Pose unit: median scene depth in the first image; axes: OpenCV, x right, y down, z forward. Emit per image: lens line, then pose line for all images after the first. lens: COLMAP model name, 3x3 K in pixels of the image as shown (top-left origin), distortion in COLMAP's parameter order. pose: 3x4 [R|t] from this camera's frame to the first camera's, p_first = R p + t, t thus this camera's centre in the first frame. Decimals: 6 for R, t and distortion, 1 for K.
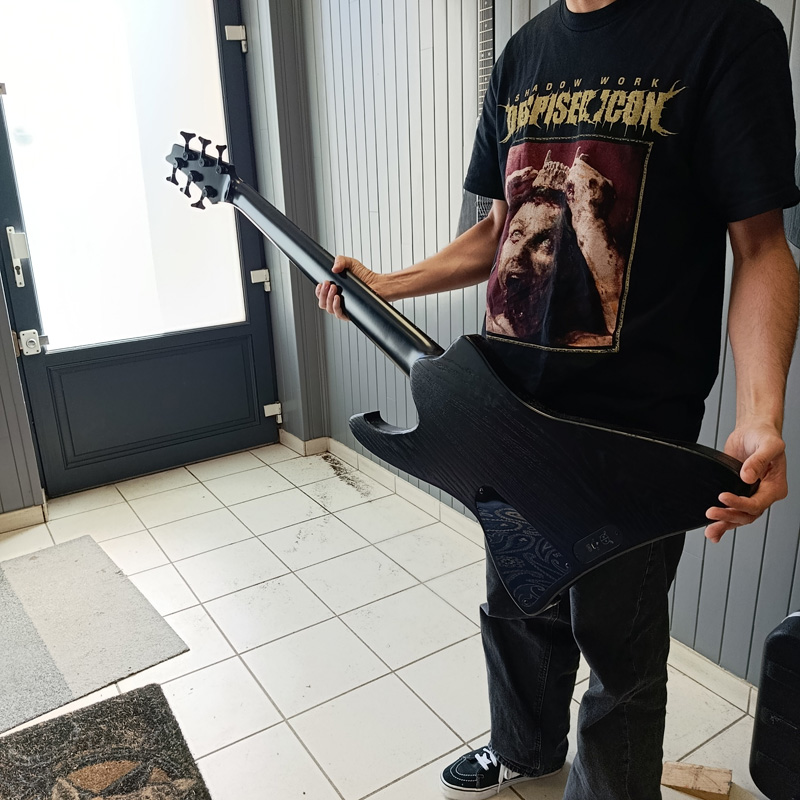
lens RADIAL K [[749.6, 0, 400.0], [0, 749.6, 400.0], [0, 0, 1]] dist [-0.189952, -0.002249]
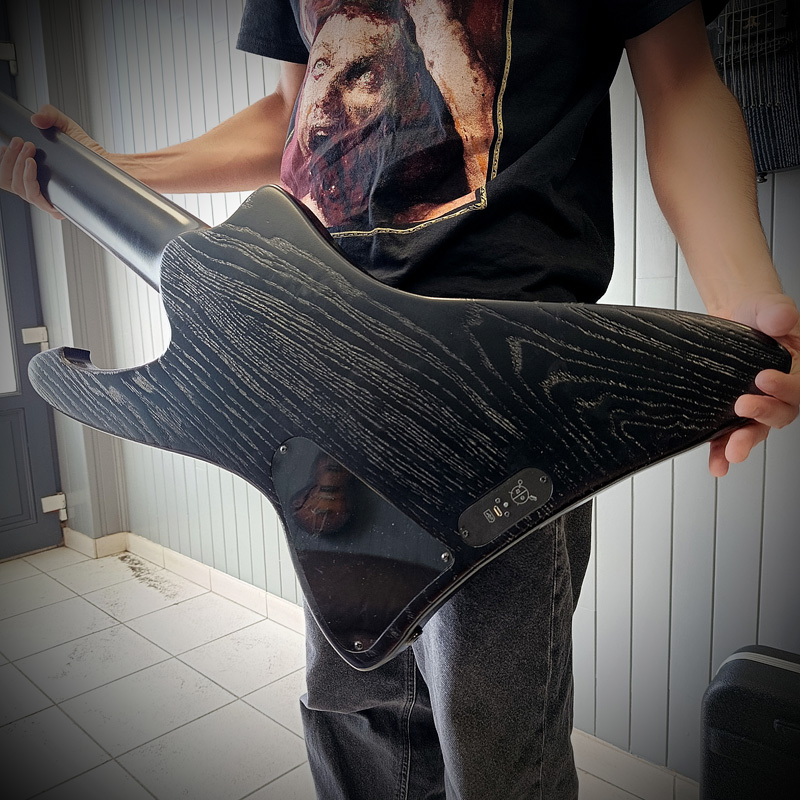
lens RADIAL K [[743.7, 0, 380.1], [0, 743.7, 400.5], [0, 0, 1]] dist [0.003889, 0.008418]
pose [[0.982678, -0.037217, 0.181544, 0.082112], [0.067630, 0.984084, -0.164334, 0.161508], [-0.172538, 0.173766, 0.969555, 0.424614]]
